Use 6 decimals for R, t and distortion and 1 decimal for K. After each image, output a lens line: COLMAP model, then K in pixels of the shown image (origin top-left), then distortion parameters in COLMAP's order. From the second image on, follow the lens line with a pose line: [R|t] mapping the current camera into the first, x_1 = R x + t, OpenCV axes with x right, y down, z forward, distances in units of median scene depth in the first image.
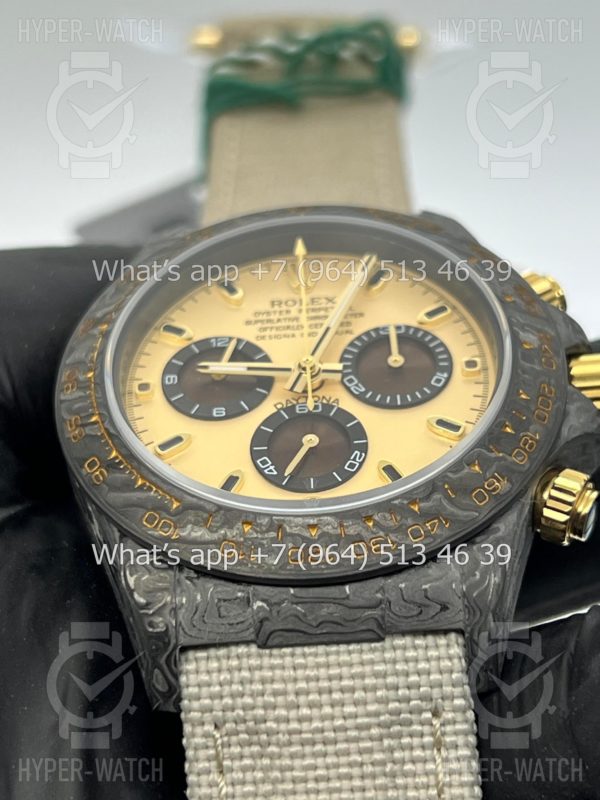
lens RADIAL K [[1884.6, 0, 302.3], [0, 1884.6, 396.2], [0, 0, 1]] dist [0.273703, 0.000000]
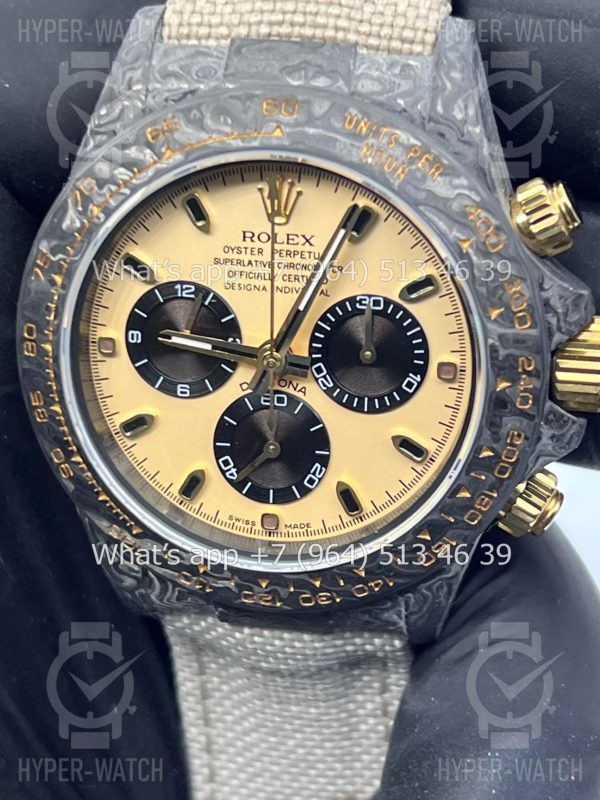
lens RADIAL K [[1884.6, 0, 295.5], [0, 1884.6, 406.9], [0, 0, 1]] dist [0.273703, 0.000000]
pose [[0.990350, 0.088817, -0.106388, 0.117744], [0.043595, 0.529036, 0.847479, -0.811430], [0.131554, -0.843939, 0.520059, 0.495217]]
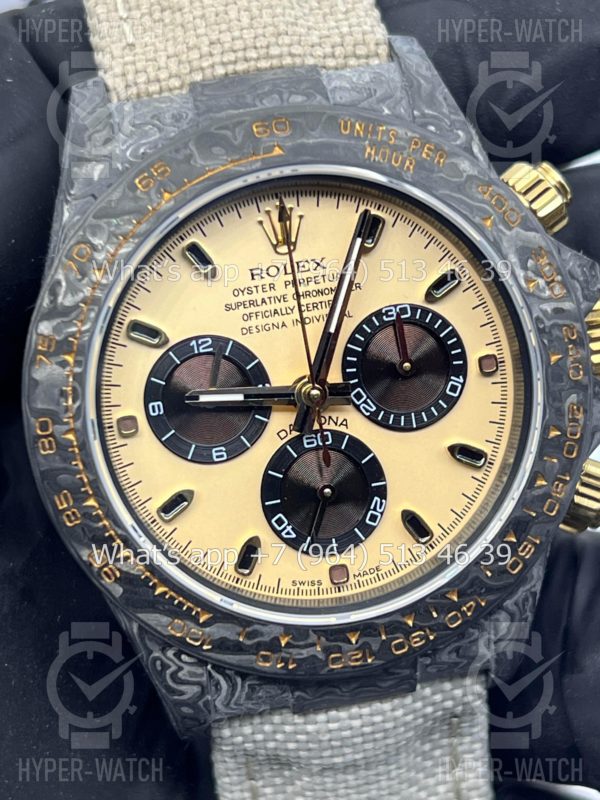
lens RADIAL K [[1884.6, 0, 295.4], [0, 1884.6, 405.9], [0, 0, 1]] dist [0.273703, 0.000000]
pose [[0.974175, -0.140761, 0.176548, -0.164766], [-0.028552, 0.698829, 0.714718, -0.653544], [-0.223982, -0.701302, 0.676763, 0.399579]]
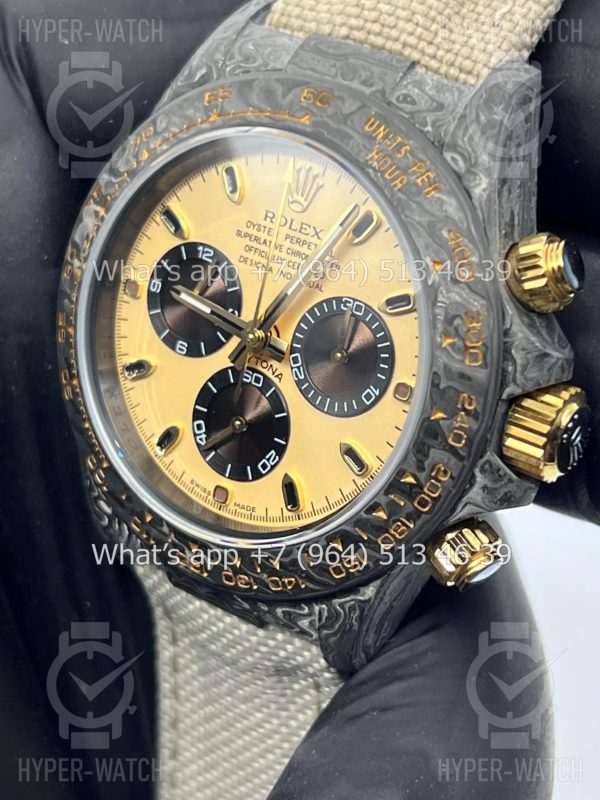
lens RADIAL K [[1884.6, 0, 282.6], [0, 1884.6, 401.7], [0, 0, 1]] dist [0.273703, 0.000000]
pose [[0.832416, 0.347705, -0.431491, 0.449652], [0.128756, 0.635986, 0.760883, -0.739267], [0.538986, -0.688929, 0.484636, 0.518788]]
